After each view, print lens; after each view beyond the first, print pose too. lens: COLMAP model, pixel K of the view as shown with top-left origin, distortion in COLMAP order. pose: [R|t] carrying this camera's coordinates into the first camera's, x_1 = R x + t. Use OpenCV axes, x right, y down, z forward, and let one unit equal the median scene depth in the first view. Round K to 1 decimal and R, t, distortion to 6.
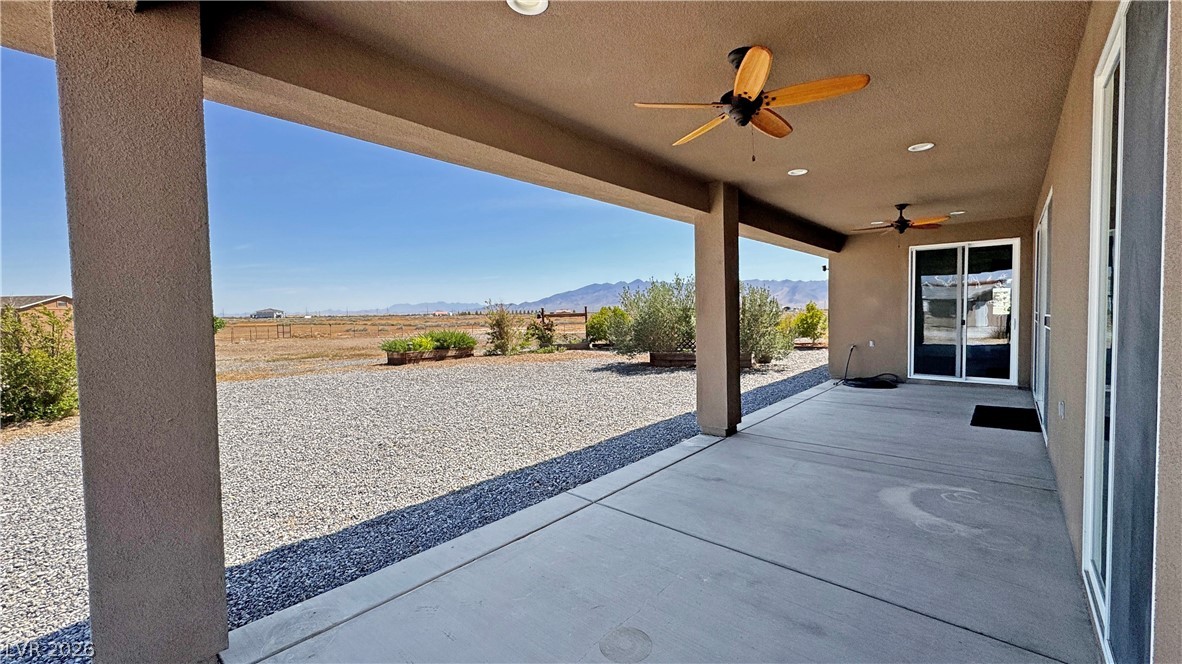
lens RADIAL K [[471.6, 0, 591.0], [0, 471.6, 332.0], [0, 0, 1]] dist [-0.000969, 0.000123]
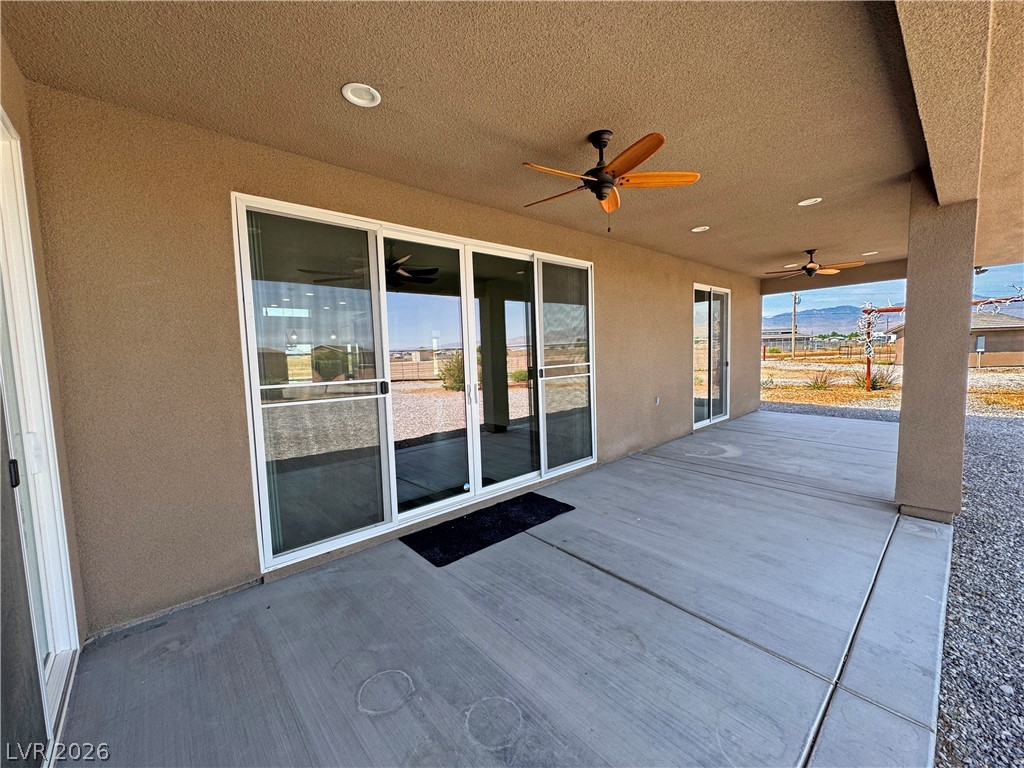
lens RADIAL K [[410.0, 0, 512.0], [0, 410.0, 384.0], [0, 0, 1]] dist [0.015140, -0.000098]
pose [[-0.991824, 0.041386, 0.120712, 0.703226], [0.055832, 0.991340, 0.118860, -0.085512], [-0.114748, 0.124628, -0.985546, 1.436430]]
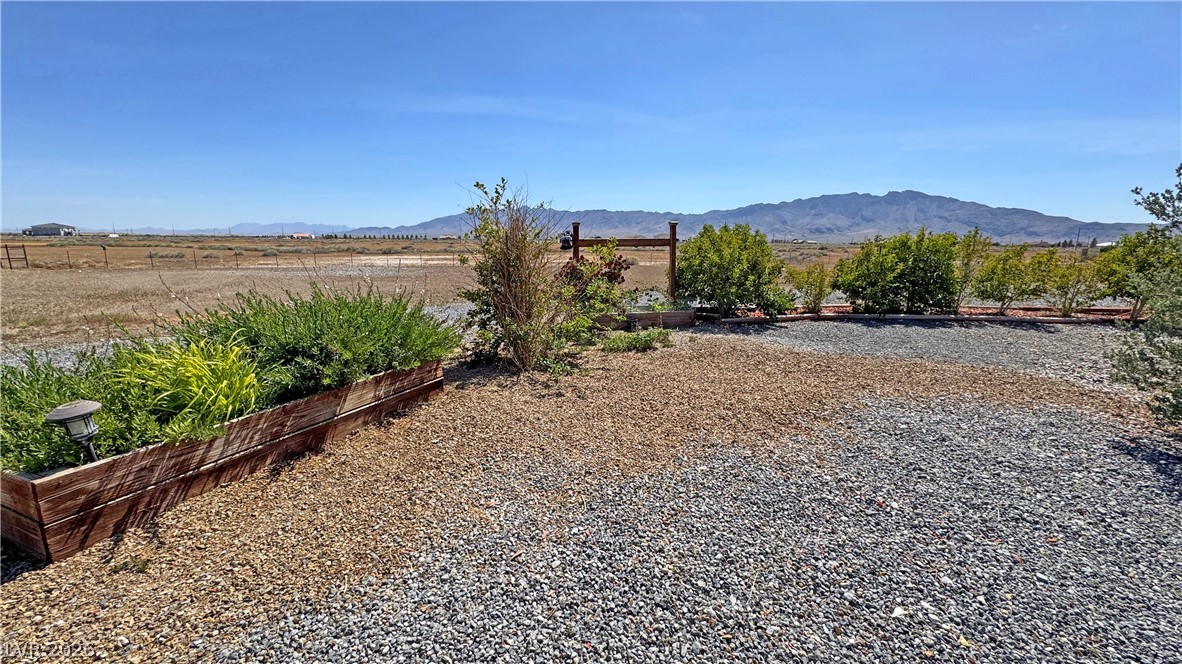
lens RADIAL K [[471.6, 0, 591.0], [0, 471.6, 332.0], [0, 0, 1]] dist [-0.000969, 0.000123]
pose [[0.972095, -0.019421, 0.233781, -0.533719], [-0.015687, 0.988955, 0.147386, -0.052494], [-0.234062, -0.146941, 0.961053, 1.696668]]
